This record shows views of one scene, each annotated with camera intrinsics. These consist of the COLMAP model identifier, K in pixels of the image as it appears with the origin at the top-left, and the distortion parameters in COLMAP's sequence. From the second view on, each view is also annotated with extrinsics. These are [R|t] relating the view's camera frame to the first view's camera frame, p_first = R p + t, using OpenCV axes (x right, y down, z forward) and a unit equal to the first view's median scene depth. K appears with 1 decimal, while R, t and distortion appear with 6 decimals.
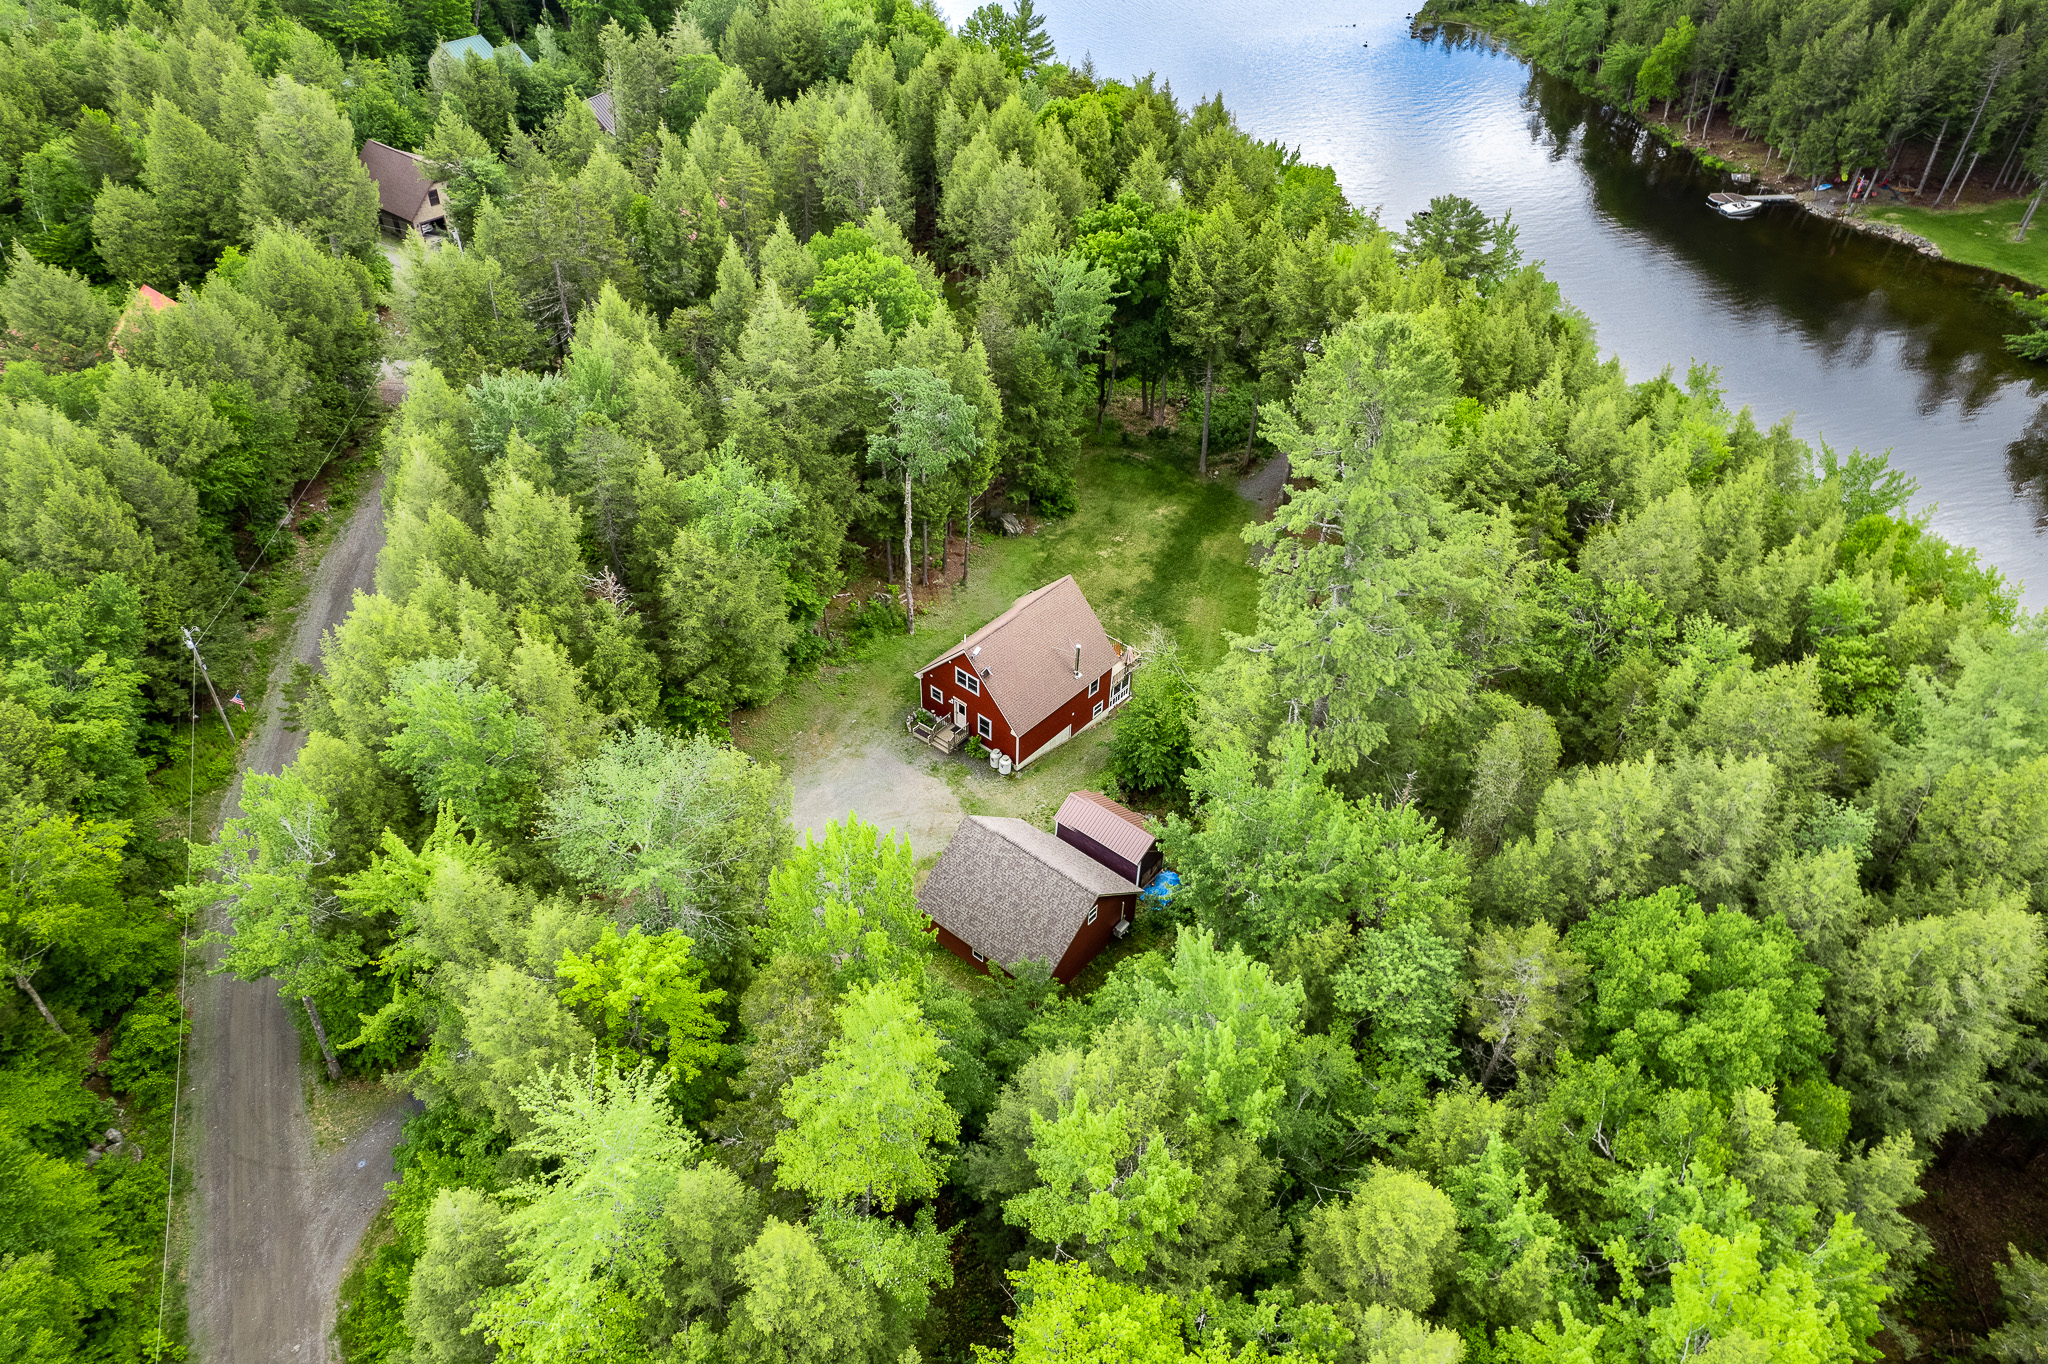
lens RADIAL K [[1320.0, 0, 1045.9], [0, 1320.0, 679.4], [0, 0, 1]] dist [-0.052518, 0.036099]
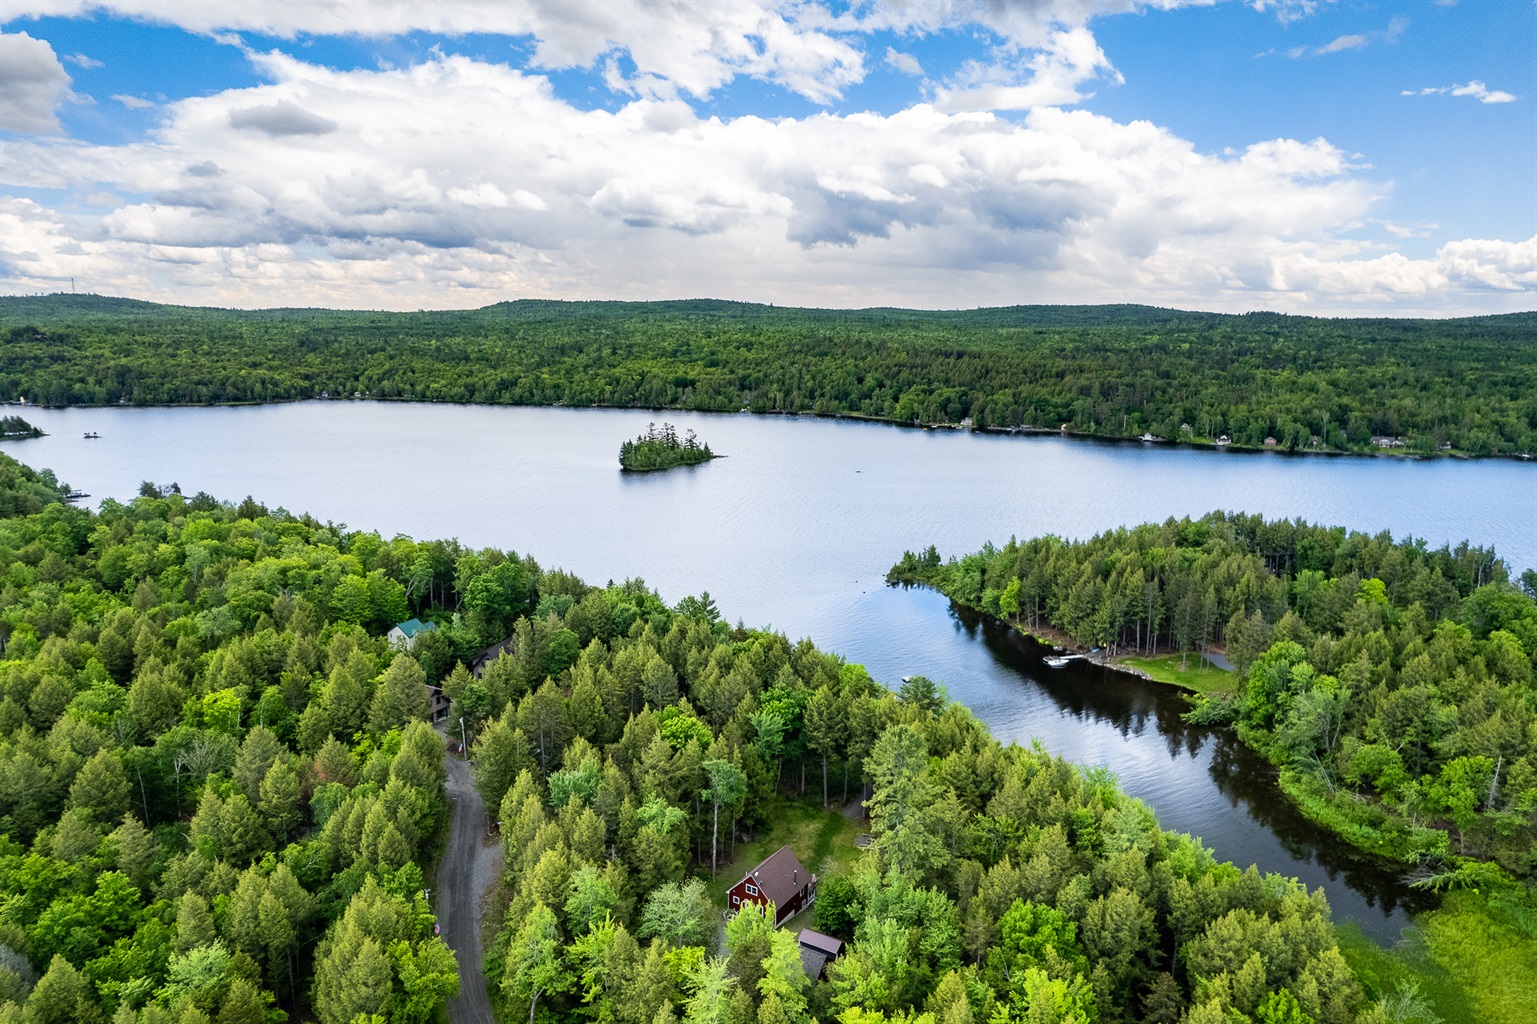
lens RADIAL K [[990.6, 0, 784.9], [0, 990.6, 510.0], [0, 0, 1]] dist [-0.052518, 0.036099]
pose [[0.987984, -0.038547, 0.149674, -0.182088], [0.106454, 0.871792, -0.478170, 0.197327], [-0.112053, 0.488357, 0.865420, -0.666660]]
